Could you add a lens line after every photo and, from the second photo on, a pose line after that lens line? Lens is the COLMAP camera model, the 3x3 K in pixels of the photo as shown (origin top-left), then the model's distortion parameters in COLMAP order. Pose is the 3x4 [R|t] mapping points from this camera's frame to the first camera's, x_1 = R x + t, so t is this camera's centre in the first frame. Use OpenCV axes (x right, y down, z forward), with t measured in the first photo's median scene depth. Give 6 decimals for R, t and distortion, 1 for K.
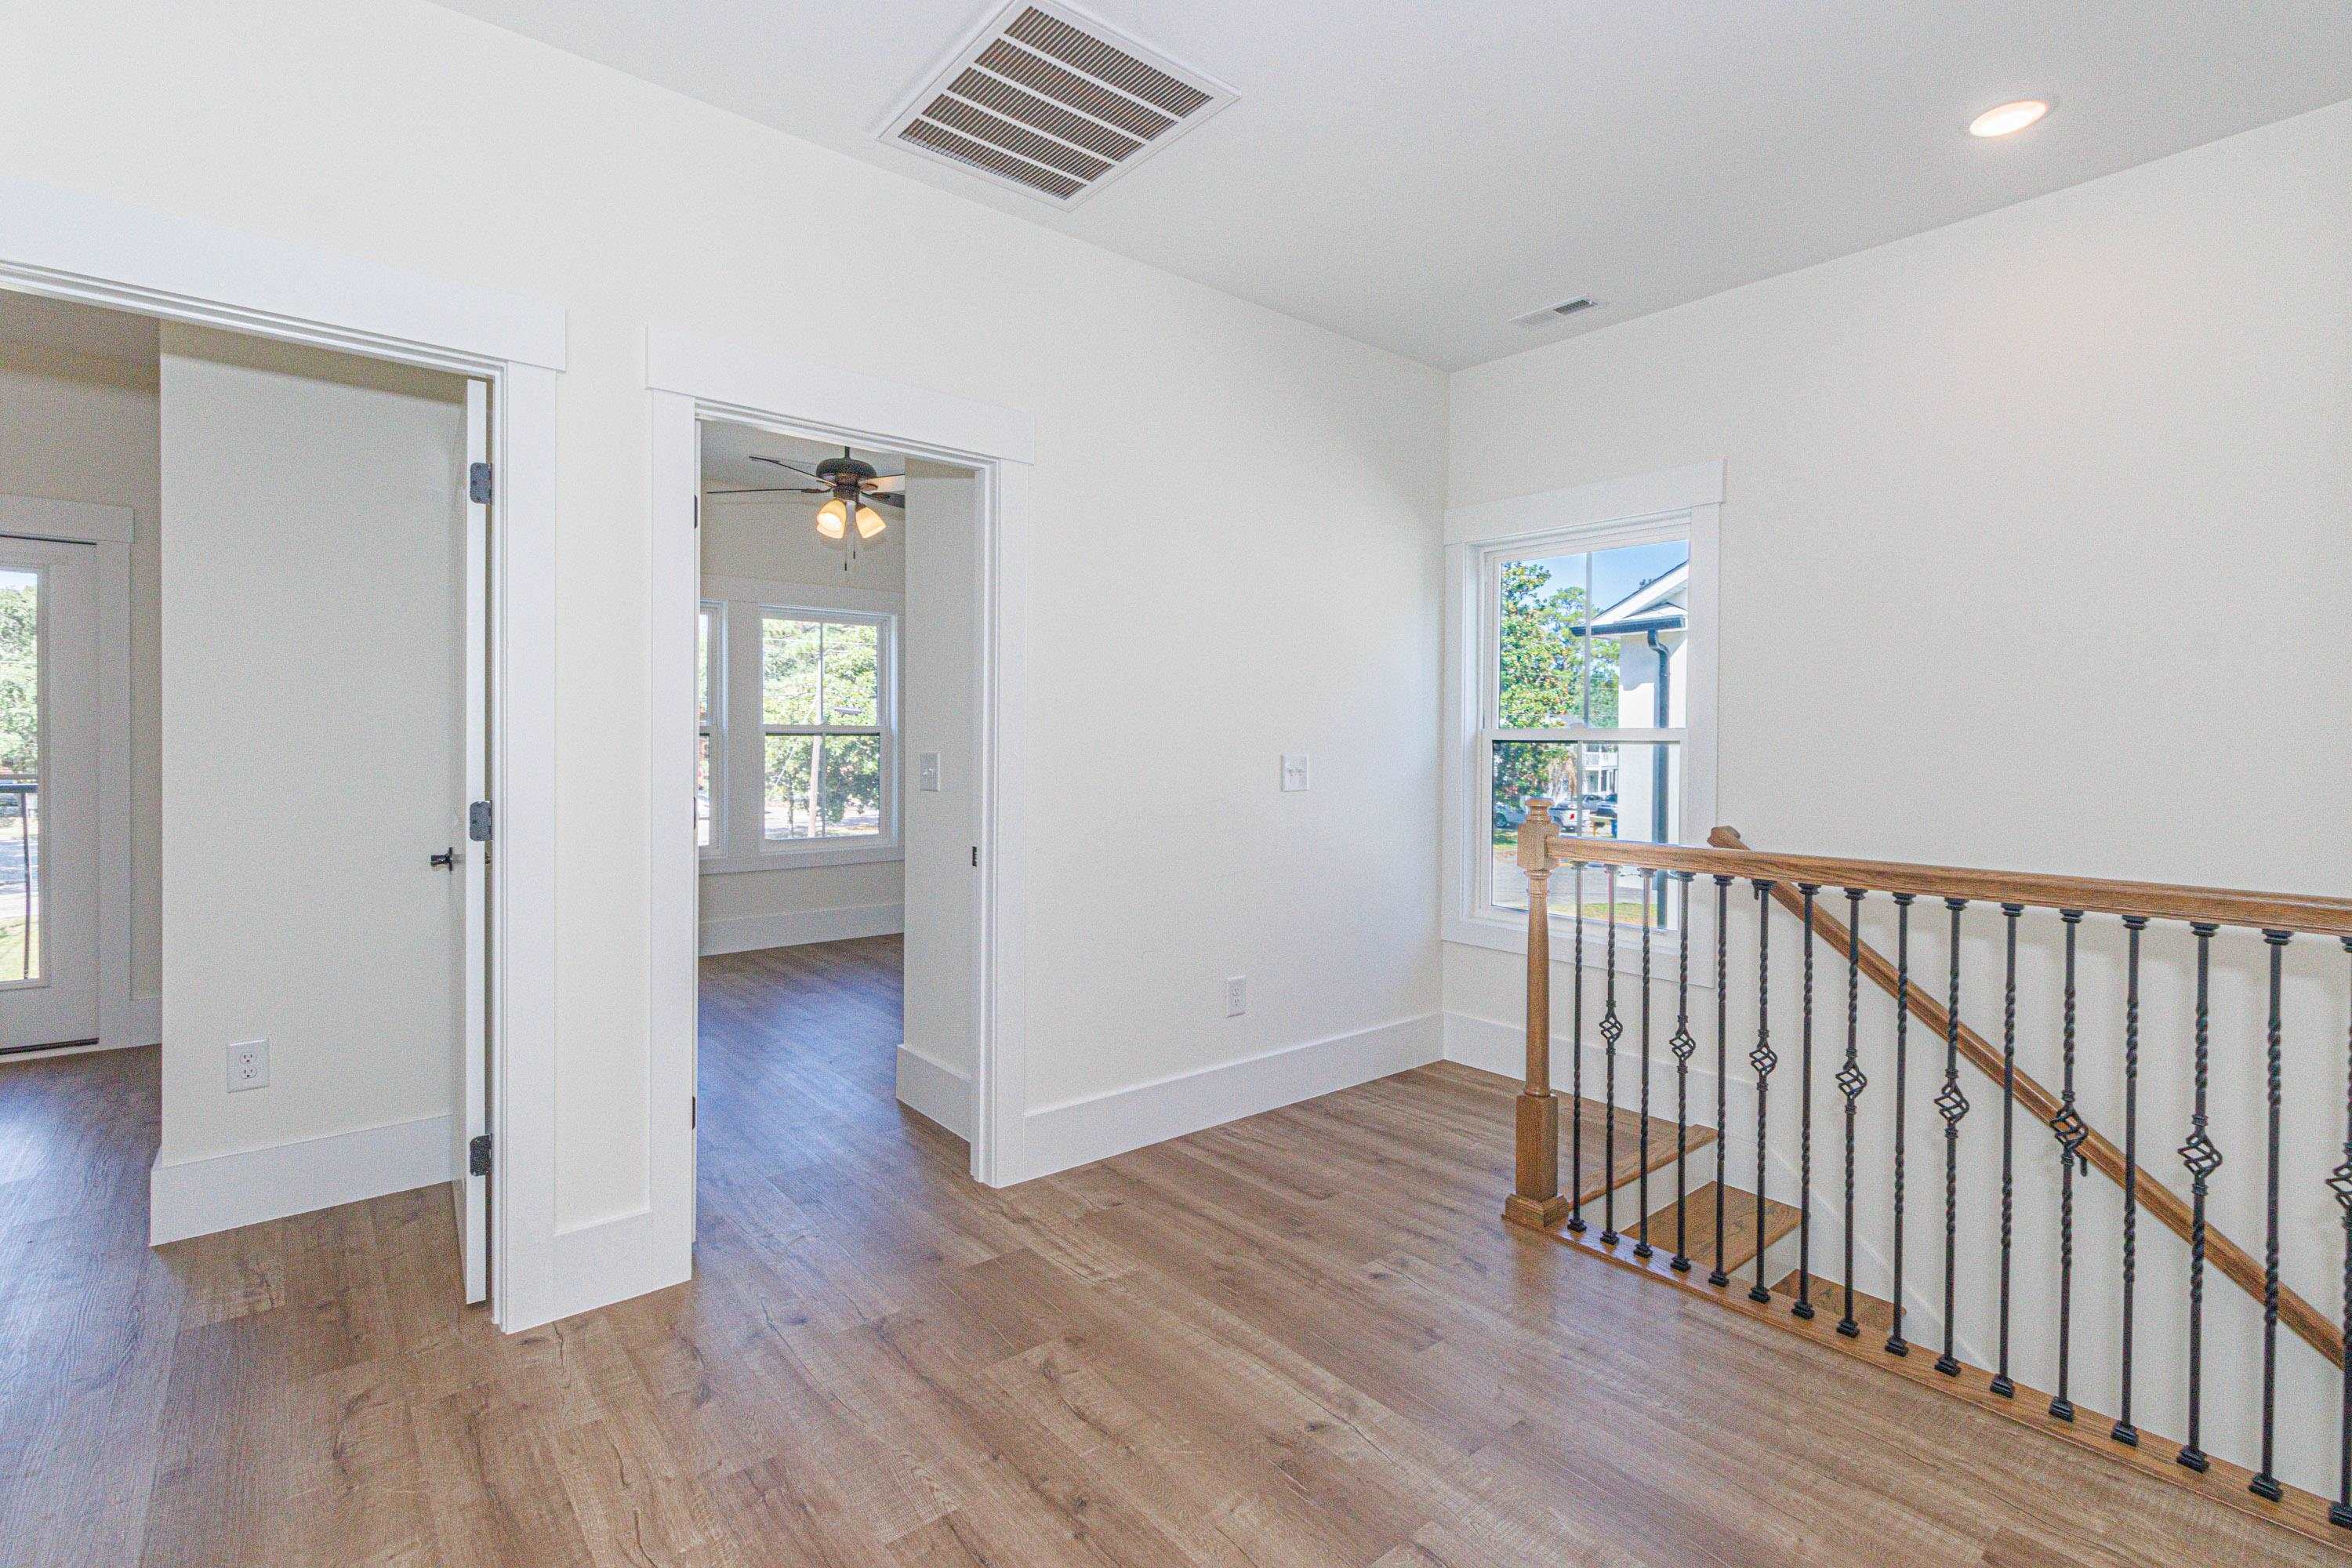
lens RADIAL K [[1084.5, 0, 1180.4], [0, 1084.5, 764.3], [0, 0, 1]] dist [-0.000861, 0.000370]
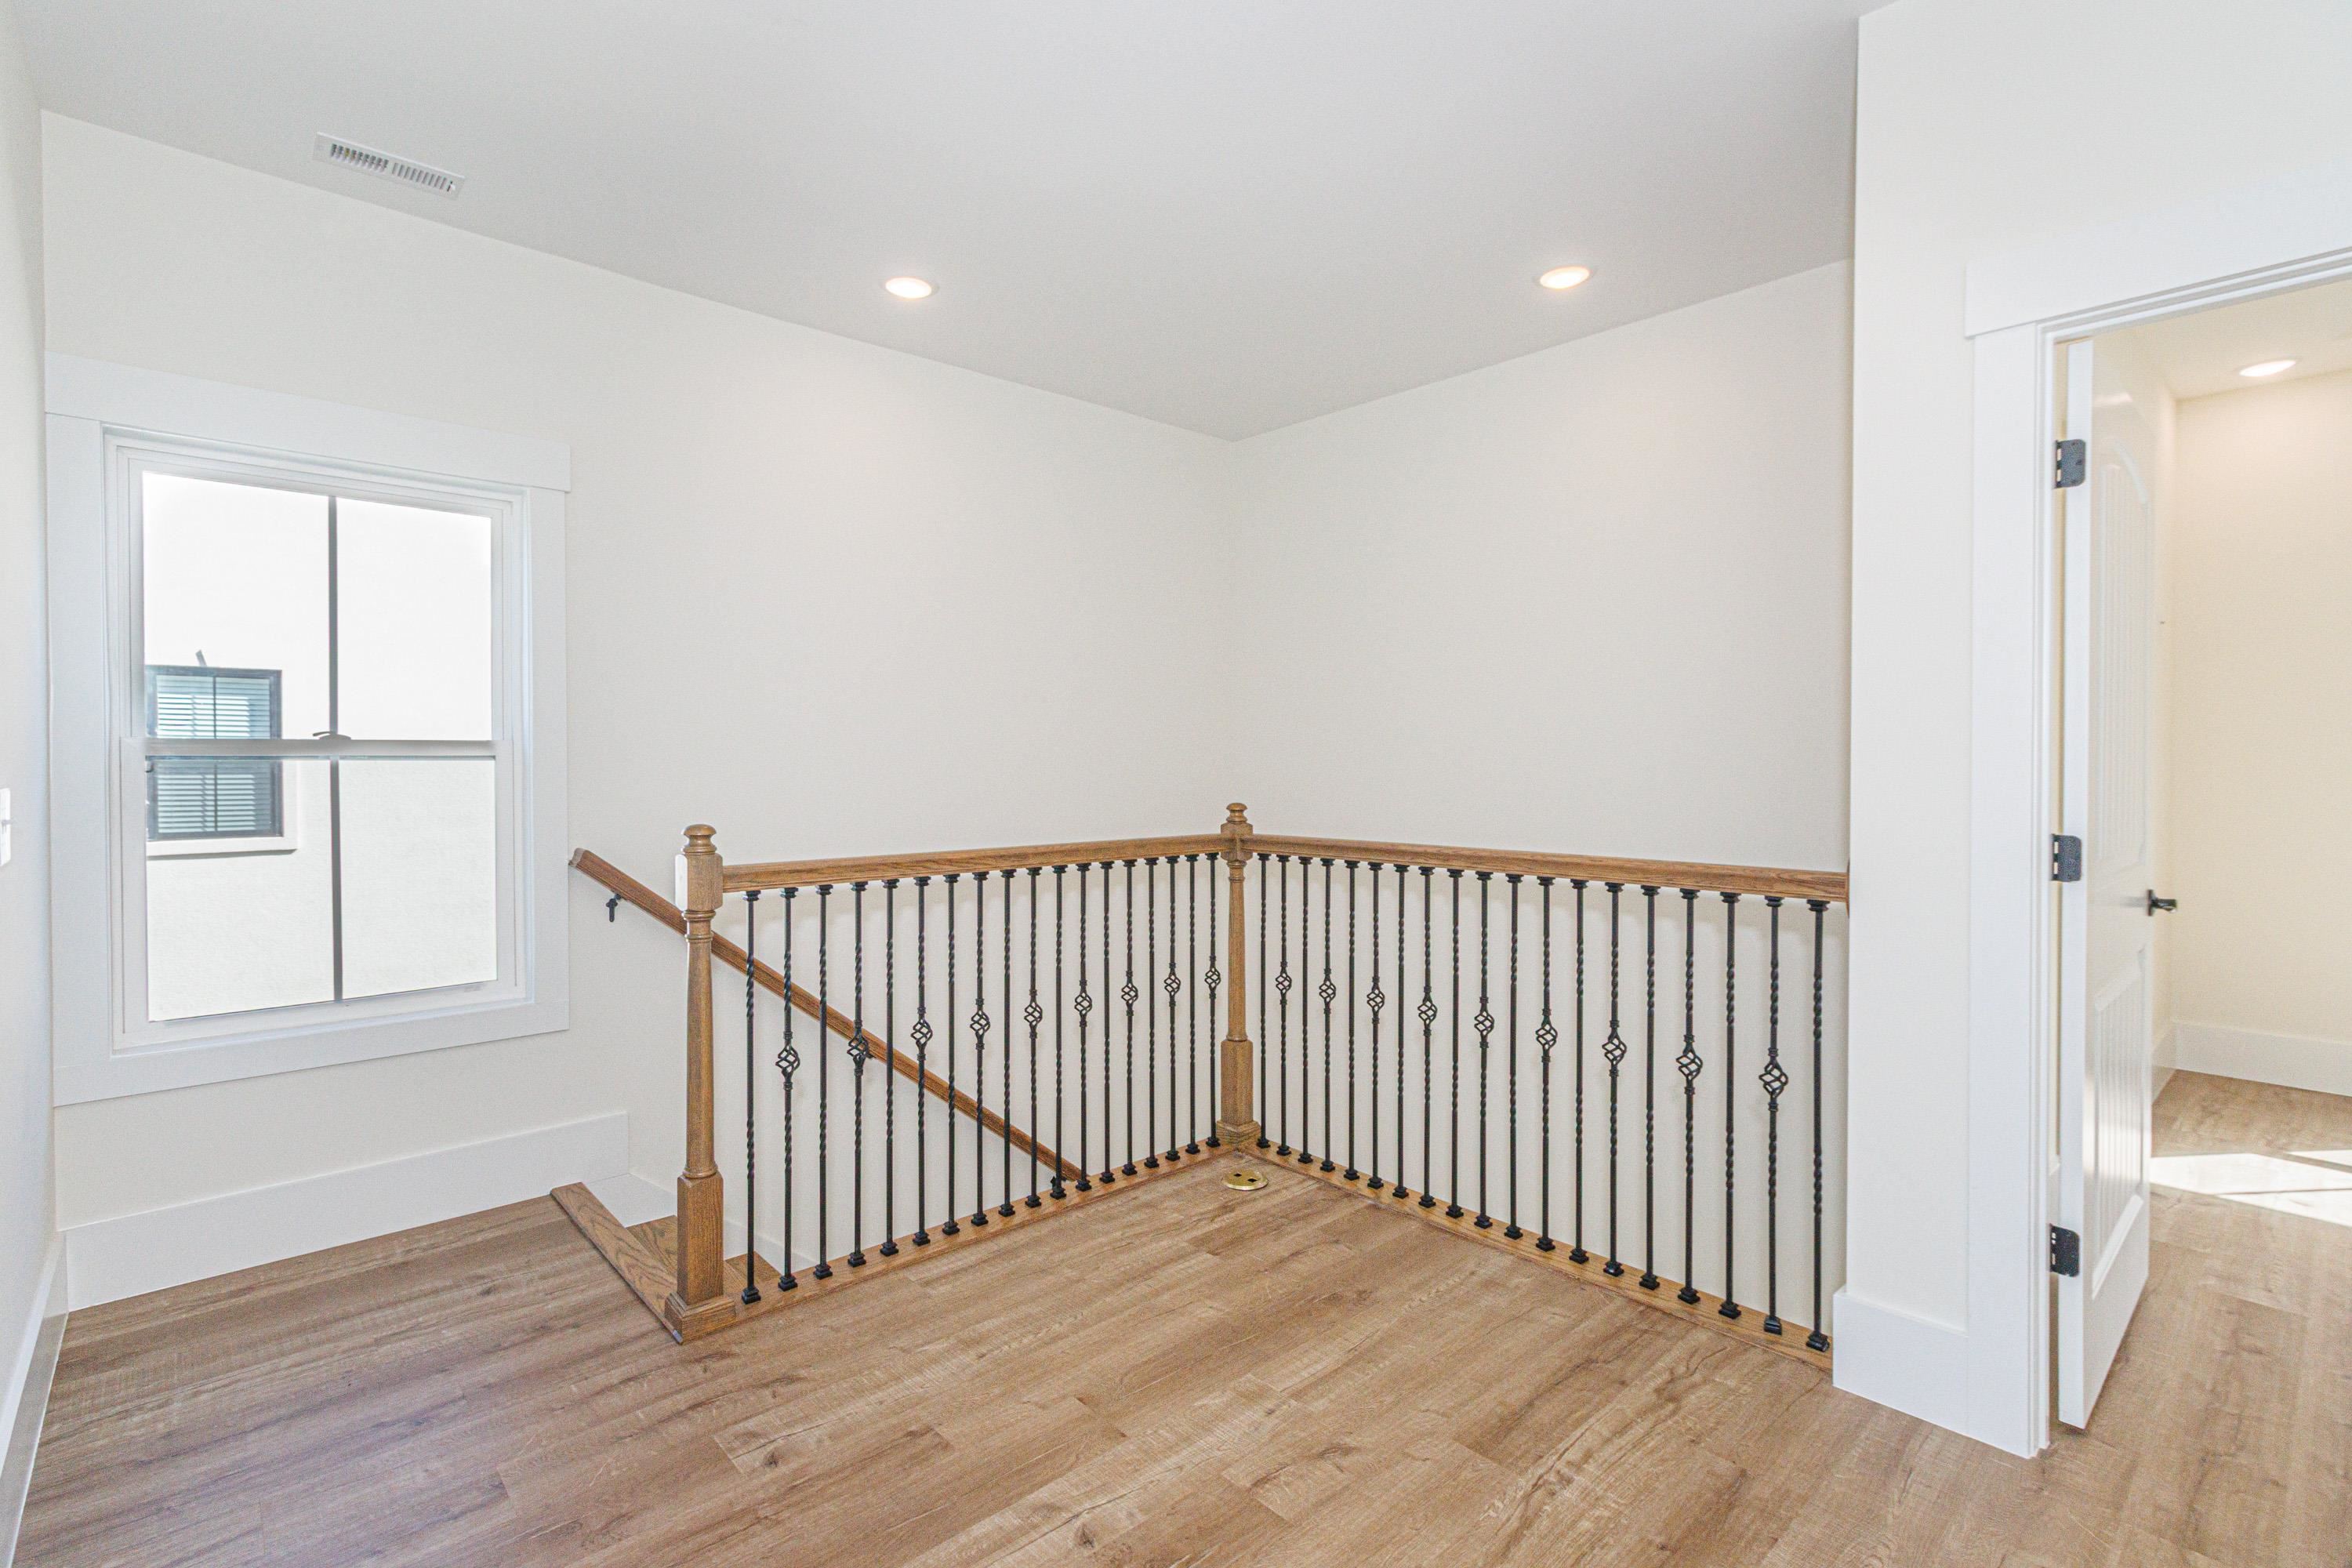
lens RADIAL K [[1084.5, 0, 1181.0], [0, 1084.5, 771.6], [0, 0, 1]] dist [-0.000861, 0.000370]
pose [[-0.046642, -0.015622, 0.998790, -0.524855], [0.025521, 0.999533, 0.016825, -0.002971], [-0.998586, 0.026275, -0.046221, 0.692757]]
